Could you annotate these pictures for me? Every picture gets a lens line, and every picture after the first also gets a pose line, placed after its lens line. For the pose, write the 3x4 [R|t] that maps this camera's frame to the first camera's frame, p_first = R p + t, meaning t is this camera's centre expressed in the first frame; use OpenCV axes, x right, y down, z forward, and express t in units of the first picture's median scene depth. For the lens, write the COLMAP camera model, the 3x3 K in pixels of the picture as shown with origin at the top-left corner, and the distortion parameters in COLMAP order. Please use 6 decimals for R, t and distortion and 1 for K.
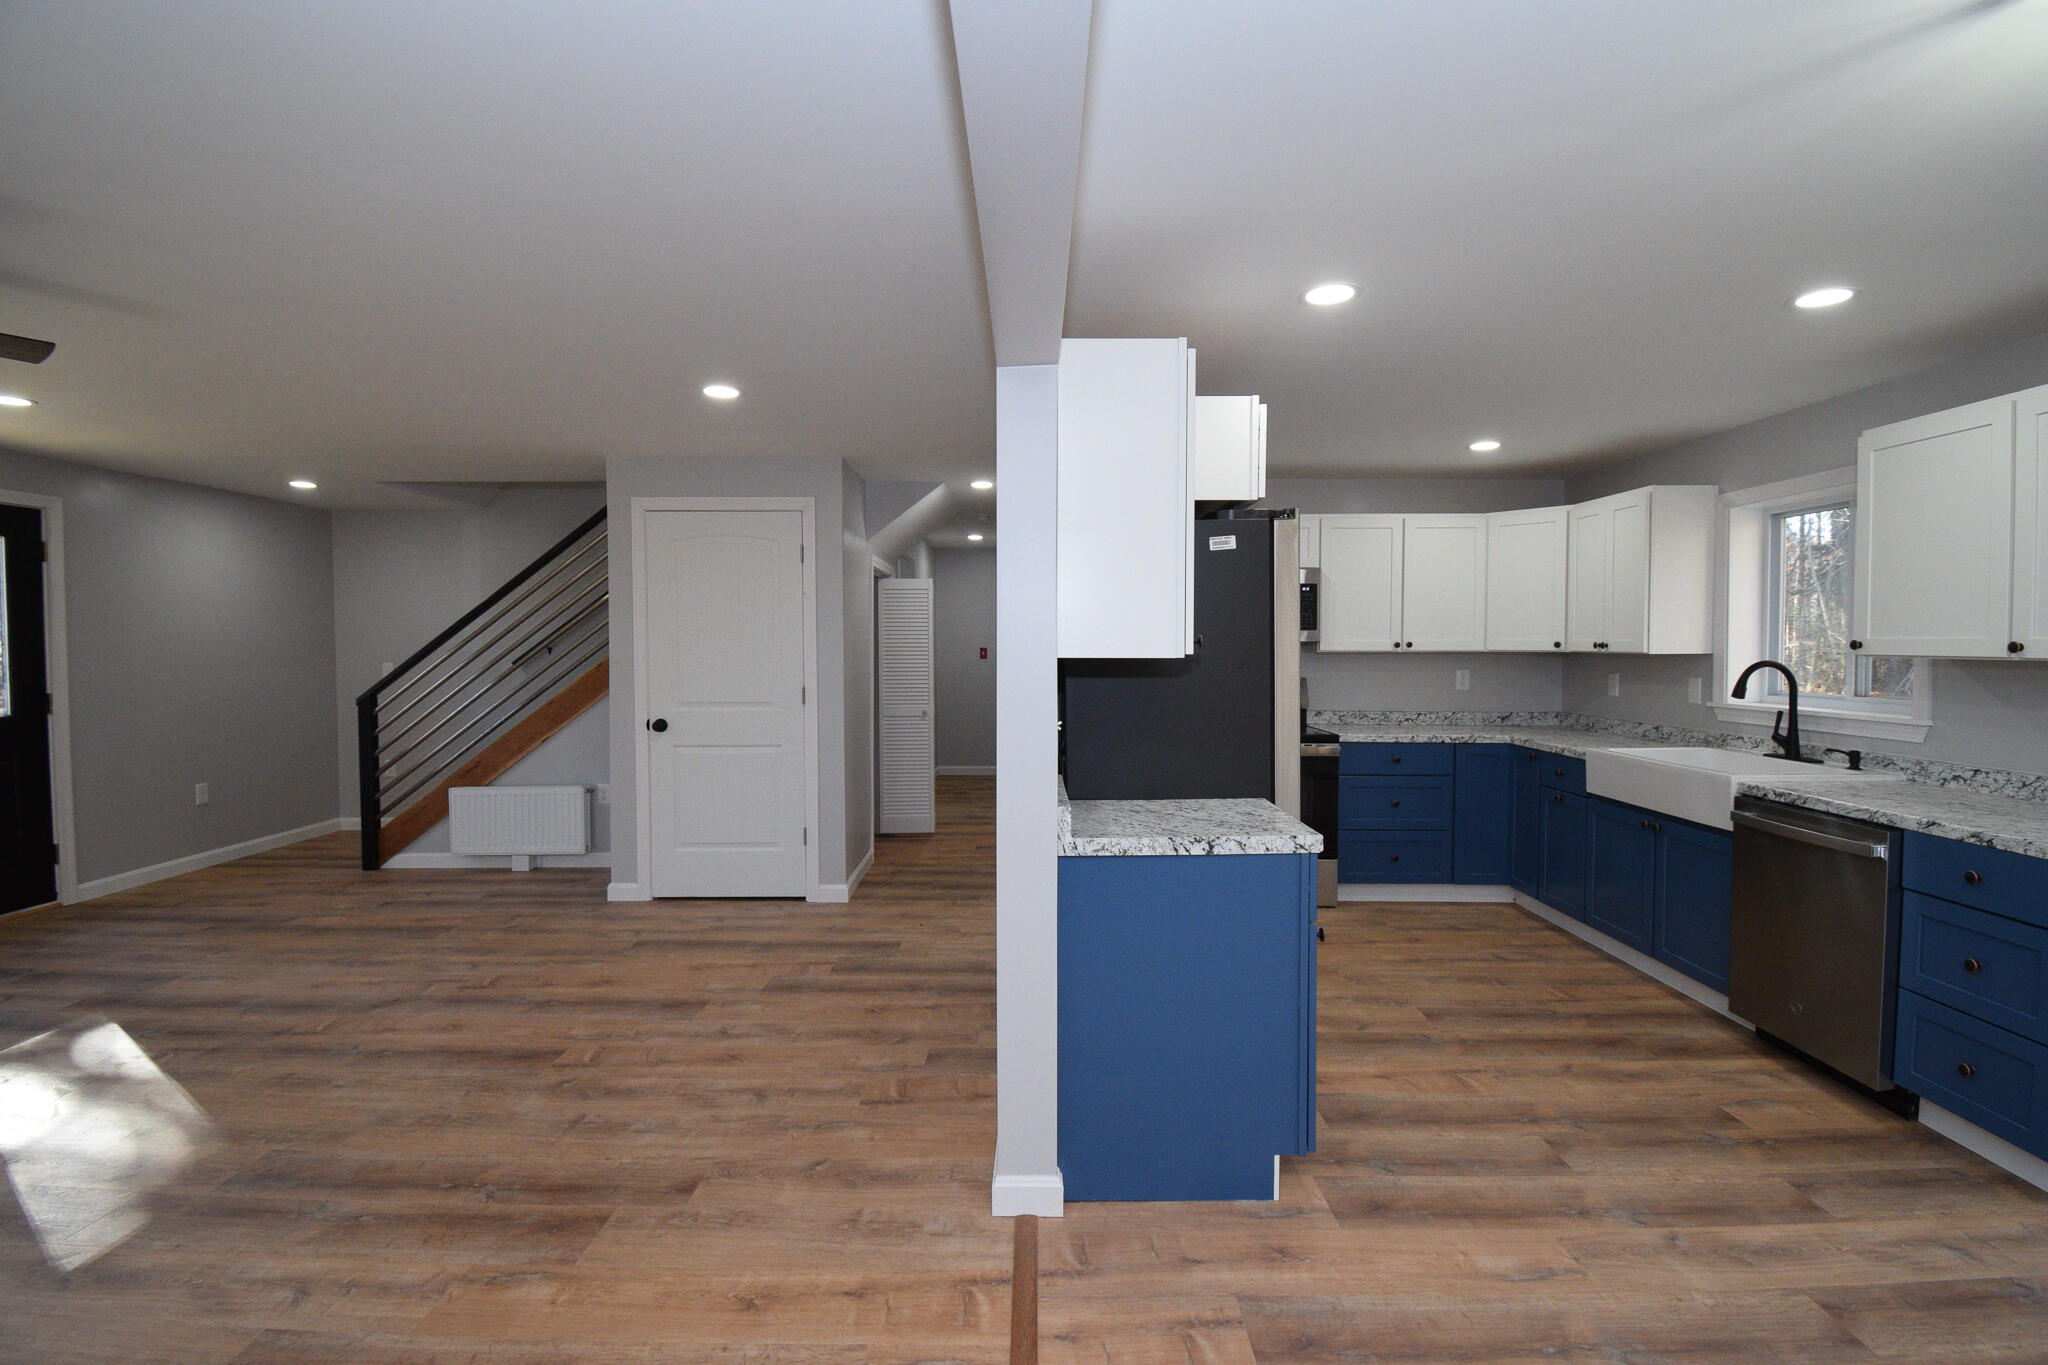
lens RADIAL K [[918.0, 0, 1029.6], [0, 918.0, 672.9], [0, 0, 1]] dist [0.018186, -0.025836]
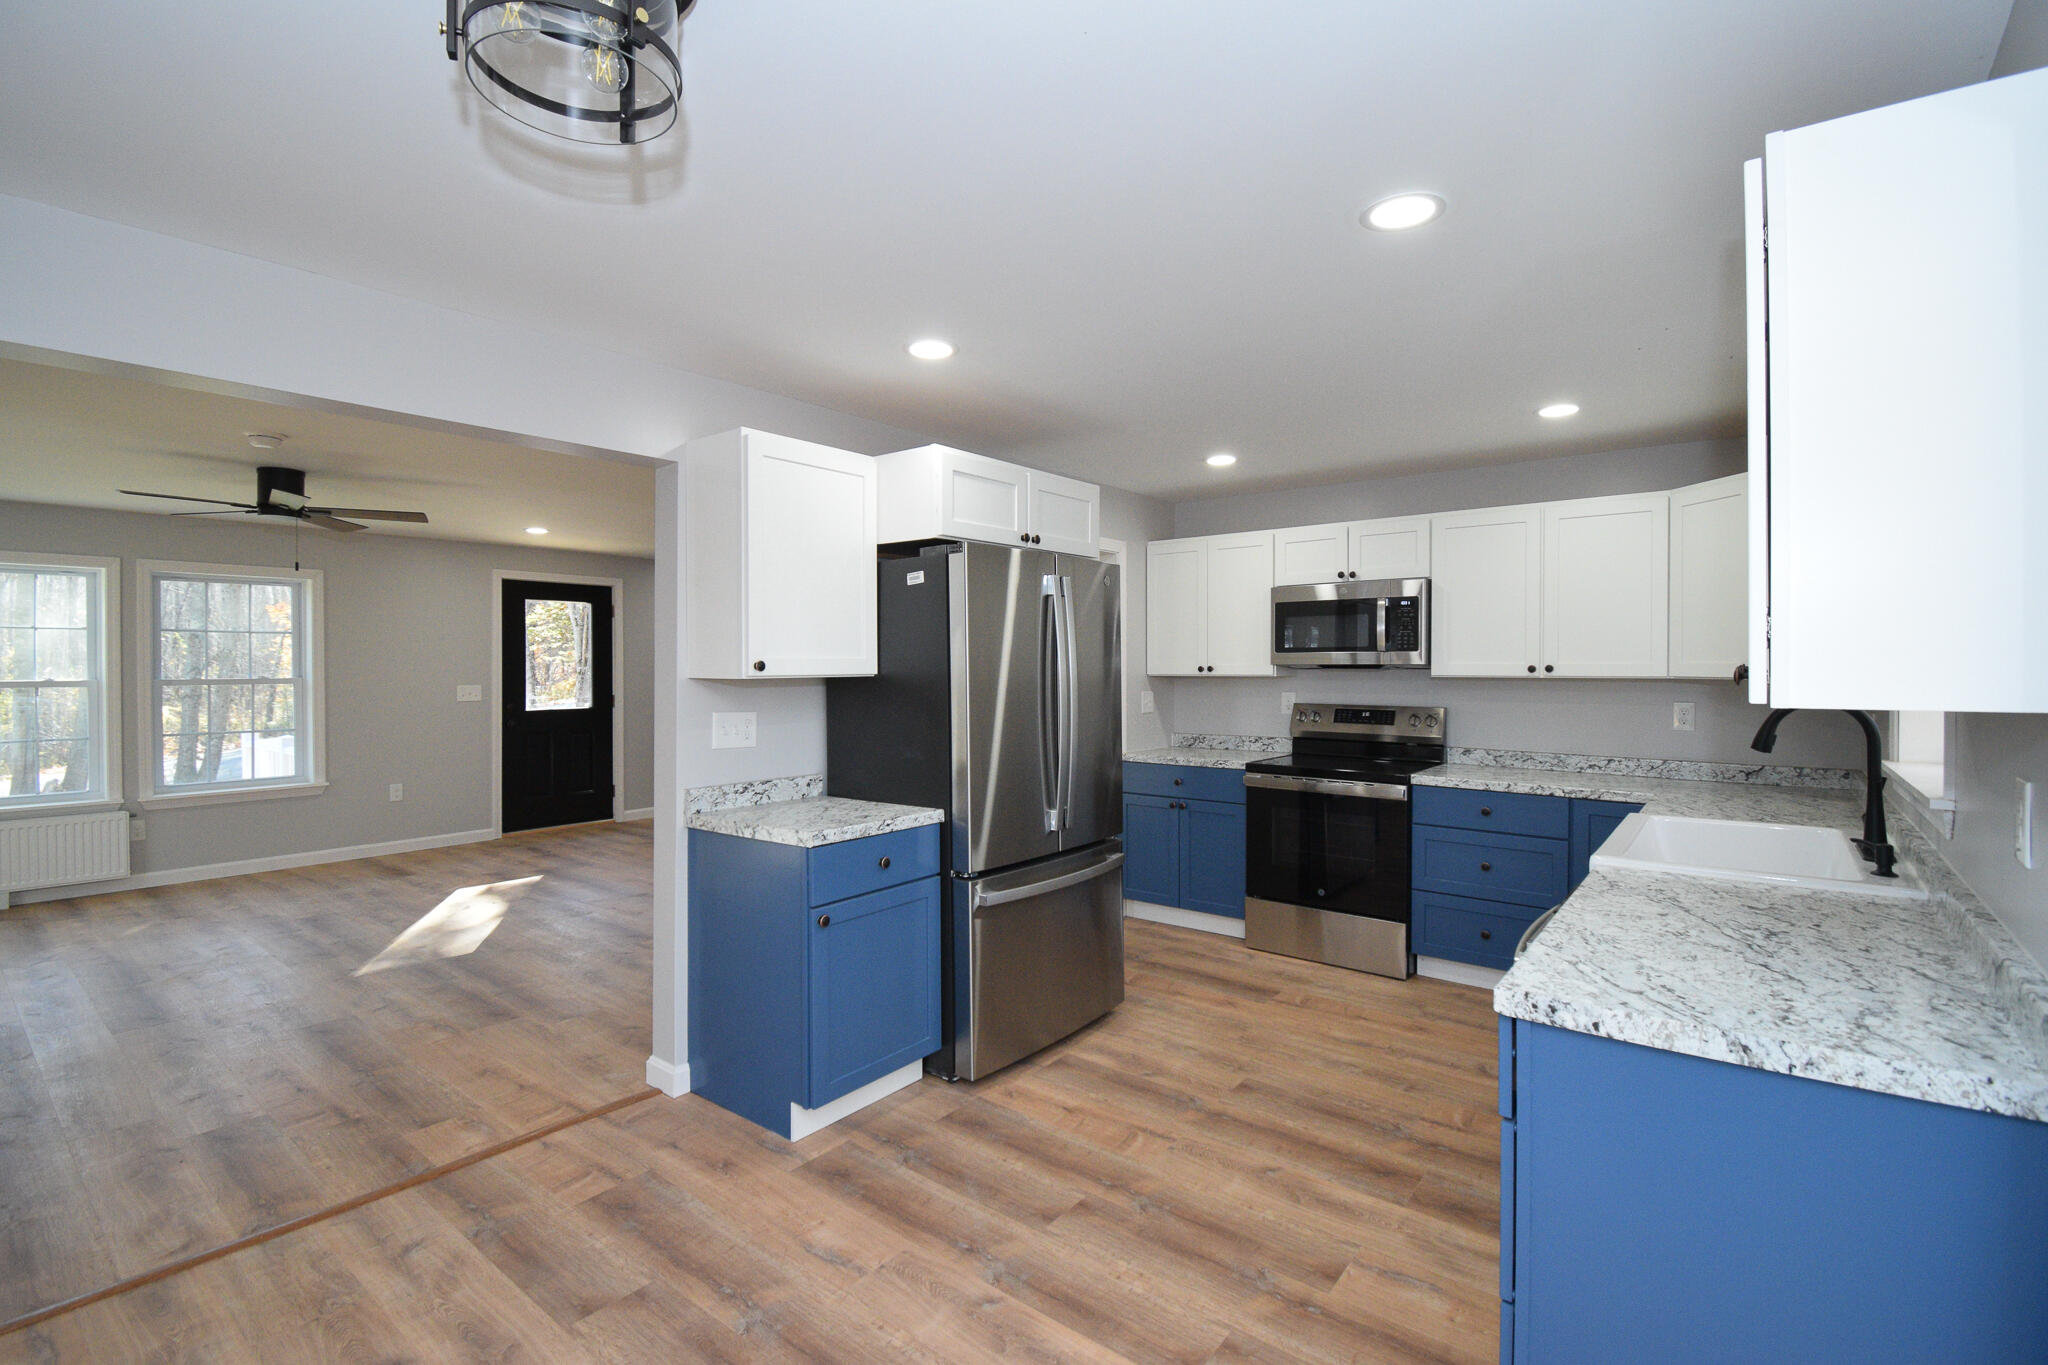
lens RADIAL K [[923.2, 0, 1029.3], [0, 923.2, 674.3], [0, 0, 1]] dist [0.022283, -0.028962]
pose [[0.786539, 0.006280, -0.617508, 0.935591], [-0.020071, 0.999680, -0.015399, -0.008335], [0.617214, 0.024505, 0.786413, 0.183574]]
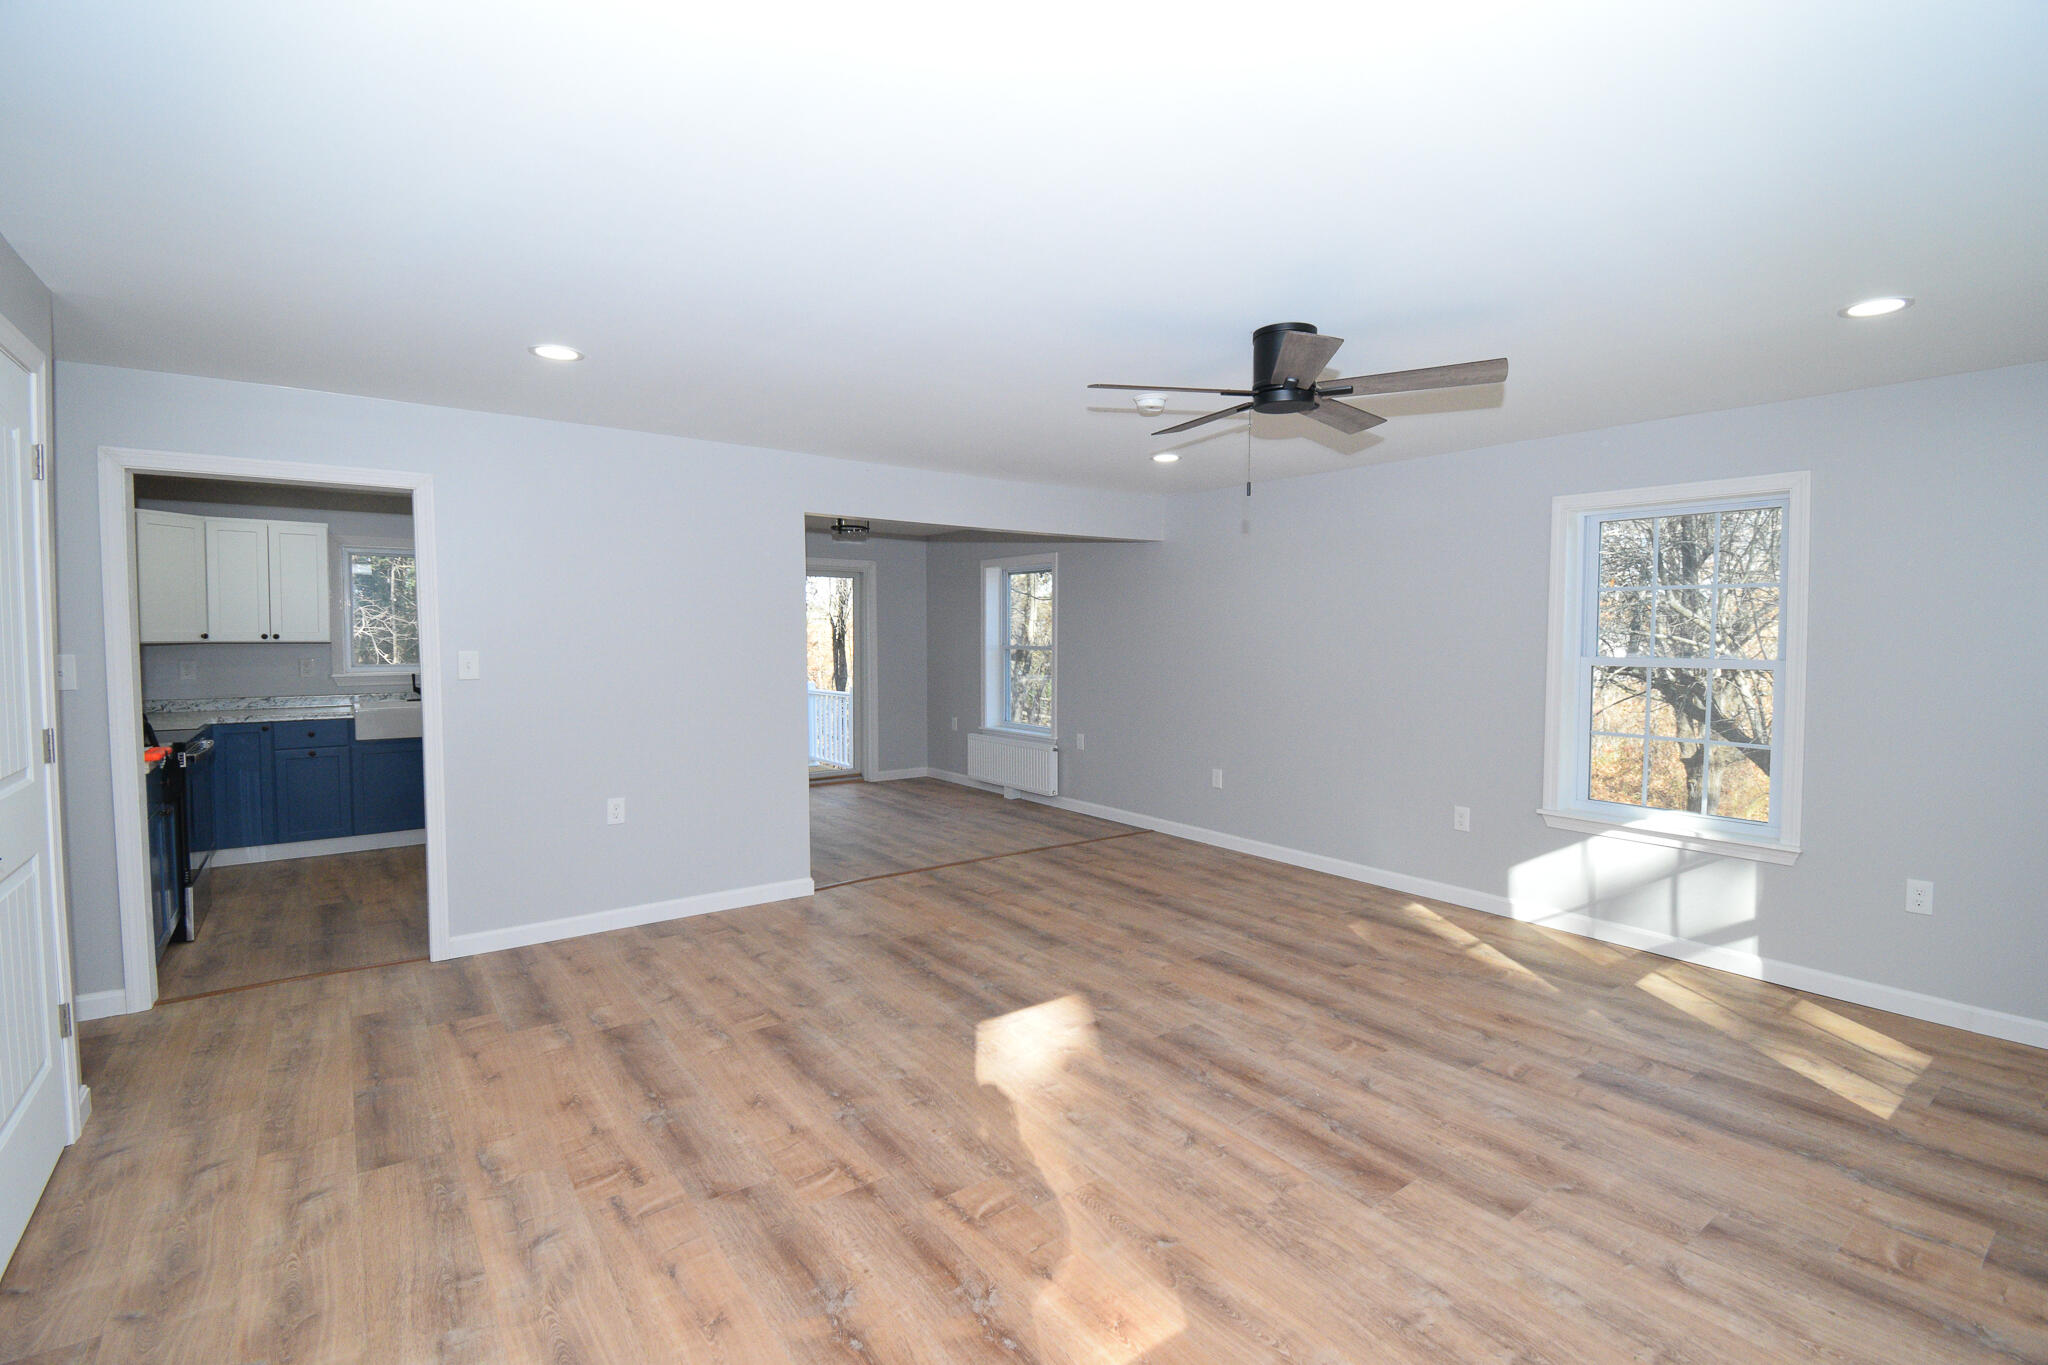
lens RADIAL K [[918.0, 0, 1029.6], [0, 918.0, 672.9], [0, 0, 1]] dist [0.018186, -0.025836]
pose [[-0.602661, -0.037823, 0.797100, -1.557392], [0.023374, 0.997611, 0.065010, -0.056743], [-0.797655, 0.057810, -0.600337, 1.399066]]
